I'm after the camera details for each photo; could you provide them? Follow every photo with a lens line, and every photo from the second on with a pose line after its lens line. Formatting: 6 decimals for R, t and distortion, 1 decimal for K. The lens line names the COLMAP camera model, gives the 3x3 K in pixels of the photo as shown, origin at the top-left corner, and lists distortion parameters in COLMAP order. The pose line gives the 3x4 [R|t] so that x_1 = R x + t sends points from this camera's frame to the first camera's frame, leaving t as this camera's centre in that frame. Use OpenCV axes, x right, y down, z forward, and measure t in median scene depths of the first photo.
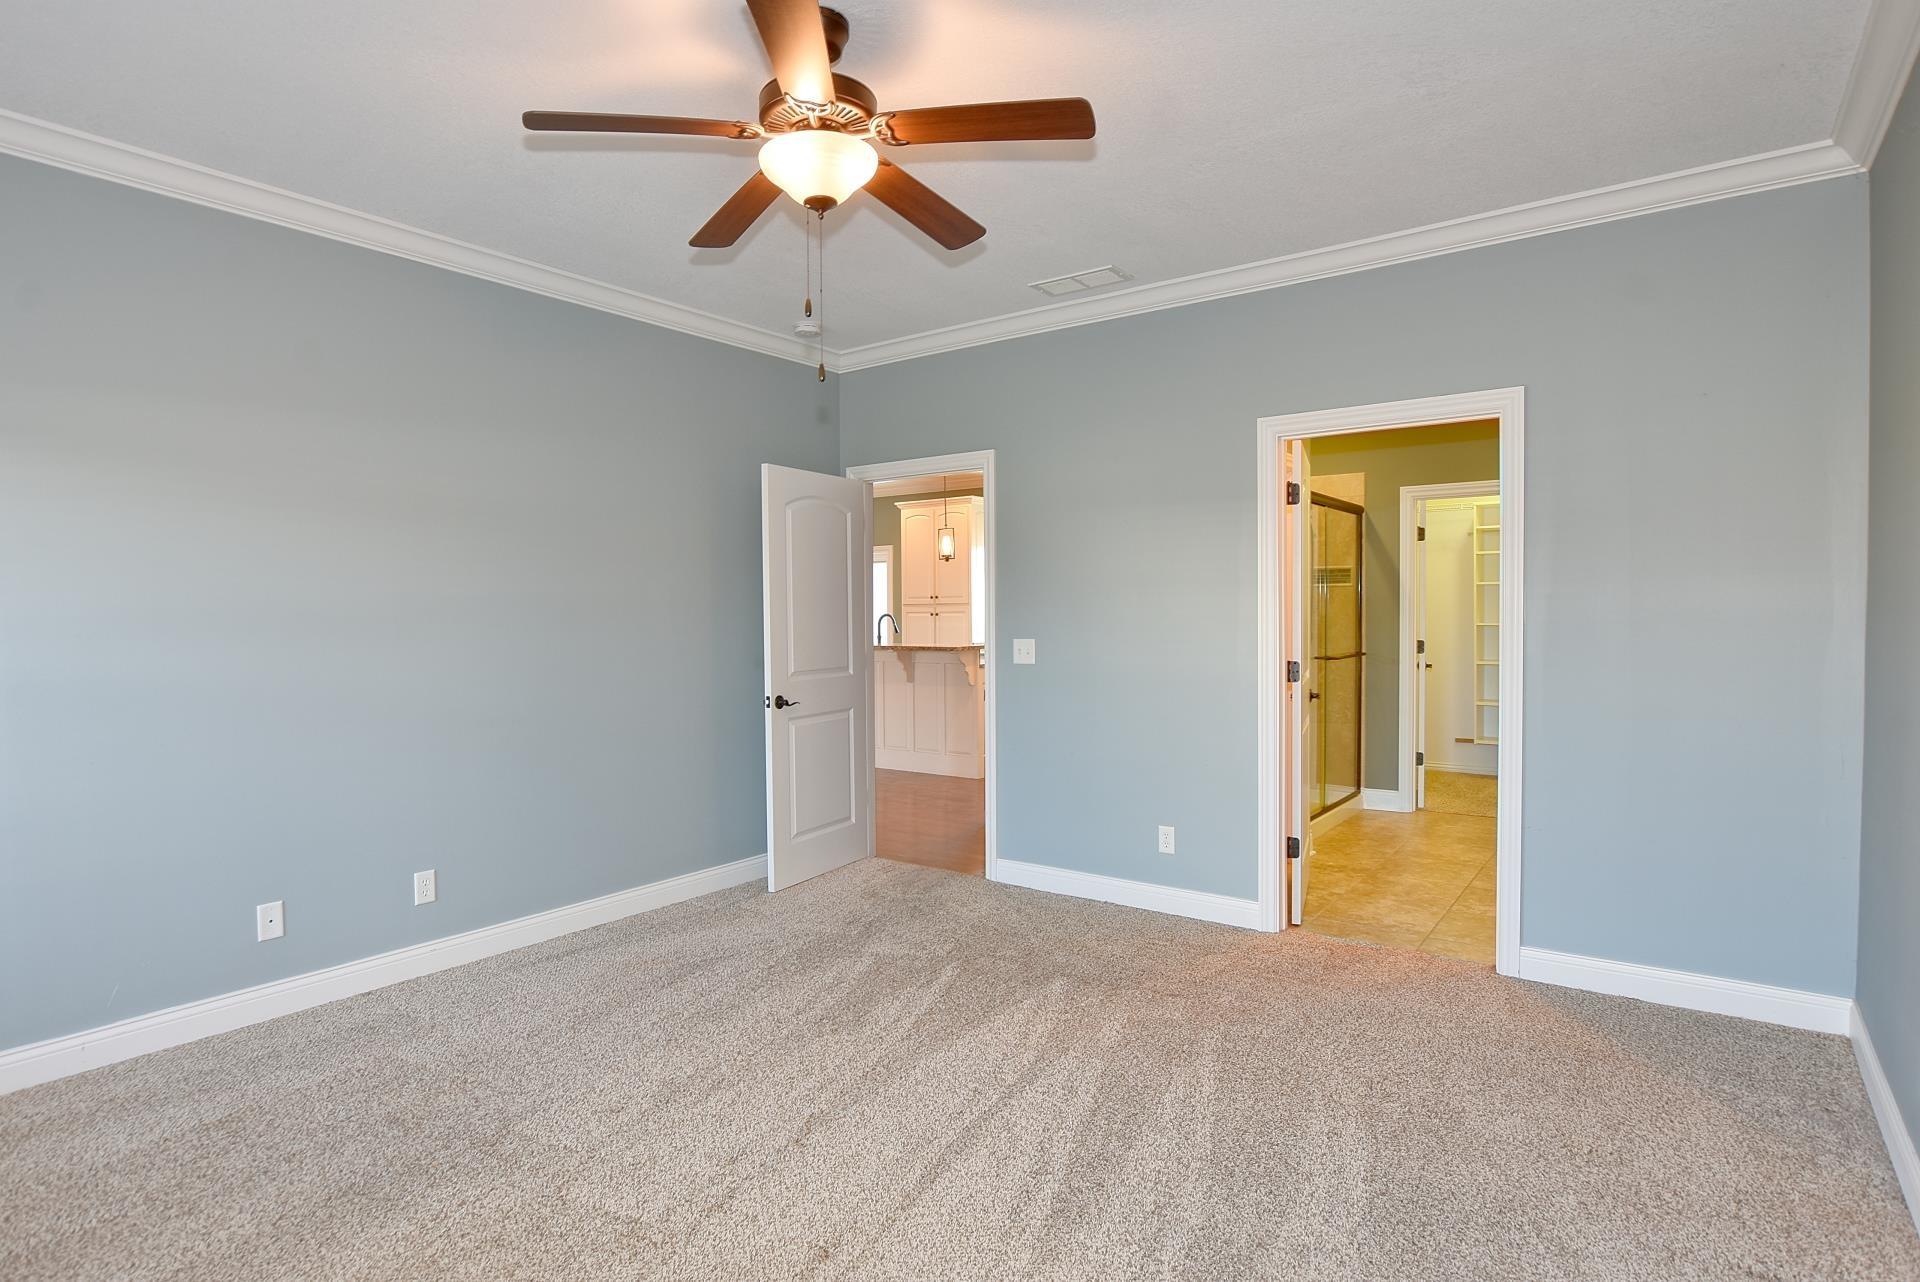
lens RADIAL K [[1029.5, 0, 954.7], [0, 1029.5, 644.1], [0, 0, 1]] dist [-0.014869, -0.000767]
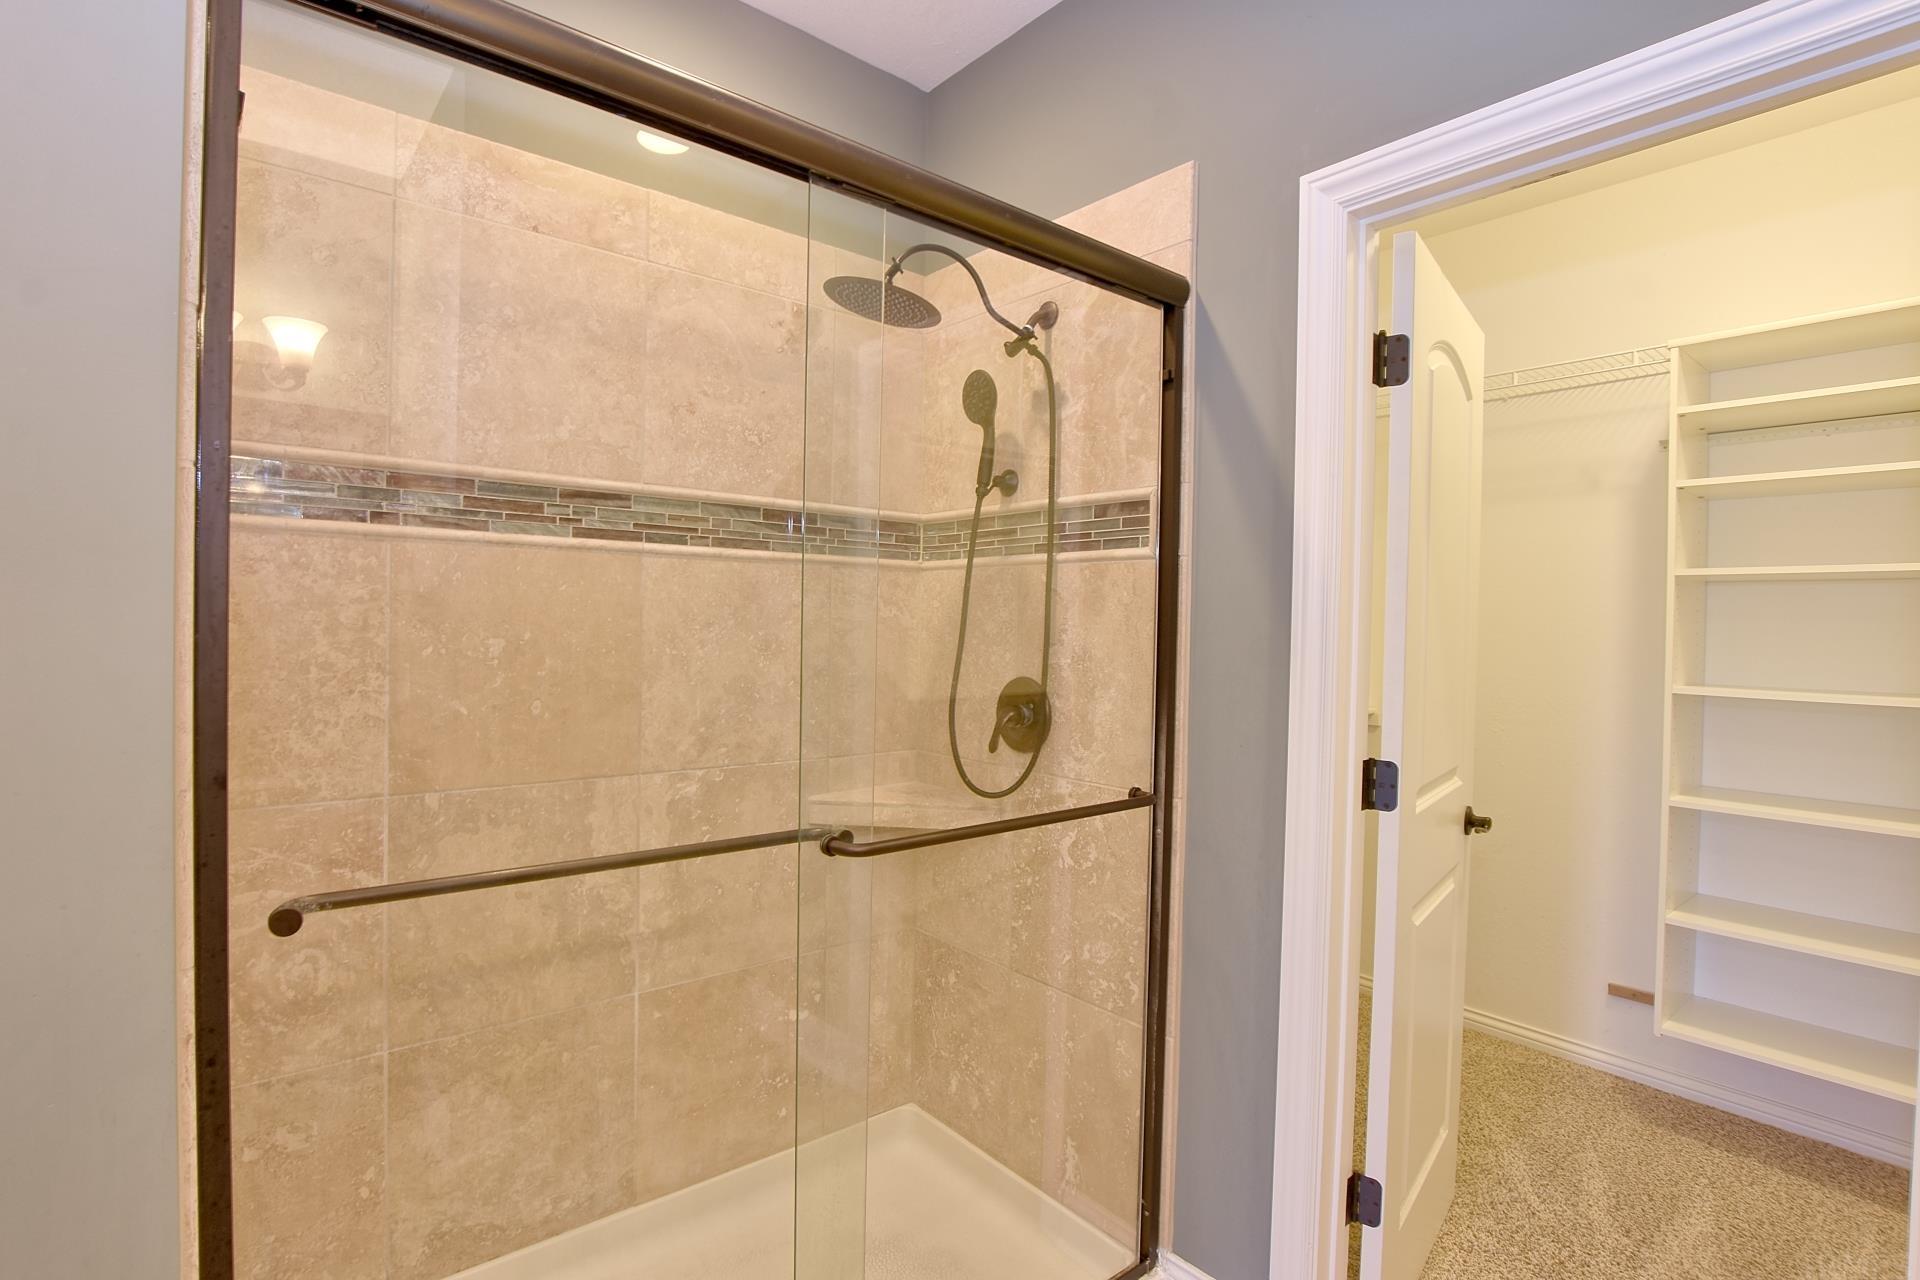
lens RADIAL K [[932.2, 0, 967.2], [0, 932.2, 627.2], [0, 0, 1]] dist [-0.002138, -0.000054]
pose [[0.972262, 0.031728, -0.231731, 0.400453], [-0.036499, 0.999200, -0.016329, -0.029802], [0.231028, 0.024334, 0.972643, 0.731967]]
